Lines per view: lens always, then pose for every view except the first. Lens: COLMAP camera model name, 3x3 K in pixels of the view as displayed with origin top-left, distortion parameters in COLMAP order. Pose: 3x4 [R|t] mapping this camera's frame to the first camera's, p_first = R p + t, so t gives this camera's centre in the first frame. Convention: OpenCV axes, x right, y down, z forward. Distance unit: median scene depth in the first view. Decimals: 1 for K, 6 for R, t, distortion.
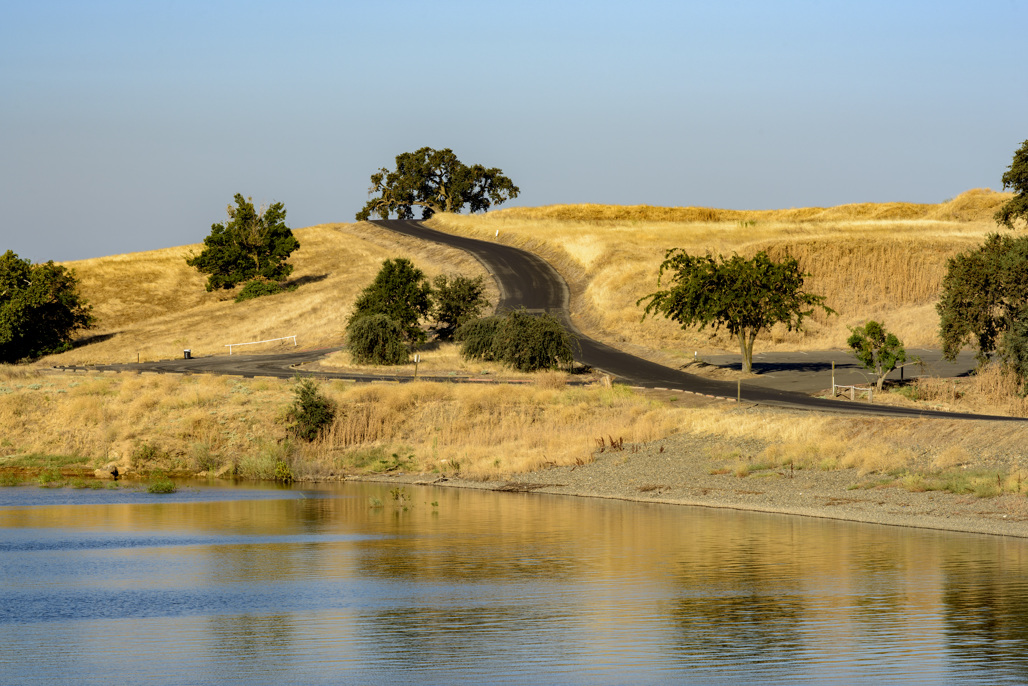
lens RADIAL K [[5044.2, 0, 514.0], [0, 5044.2, 343.0], [0, 0, 1]] dist [-0.090435, 0.000000]
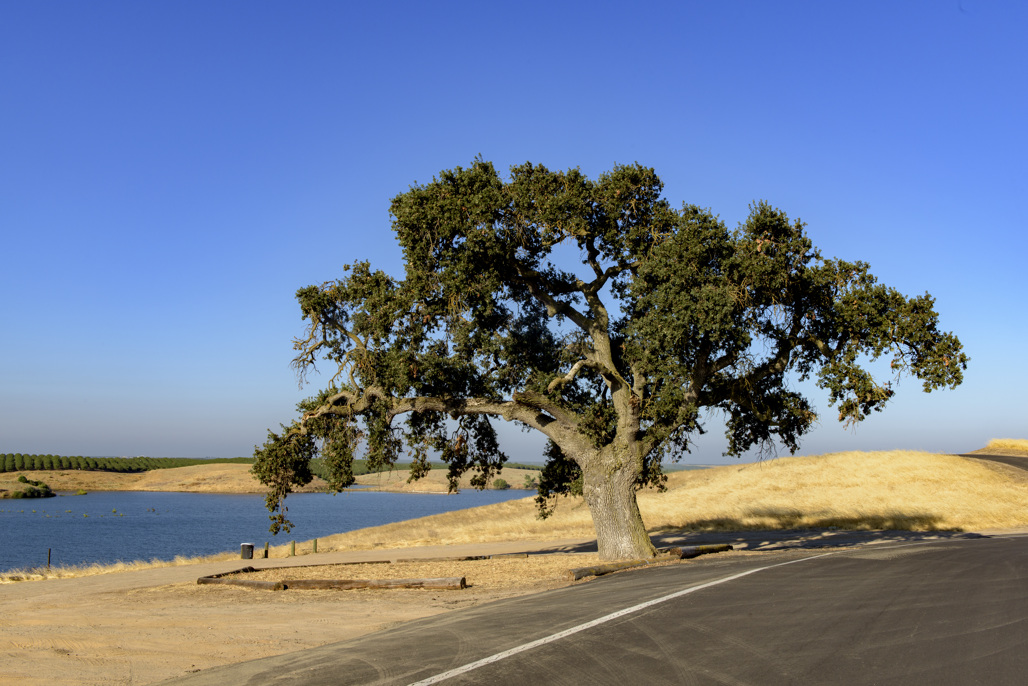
lens RADIAL K [[965.6, 0, 514.8], [0, 965.6, 342.5], [0, 0, 1]] dist [-0.005431, 0.000000]
pose [[0.976650, -0.005572, -0.214764, -0.008732], [-0.020047, 0.992938, -0.116926, -0.025556], [0.213899, 0.118501, 0.969642, 0.956162]]
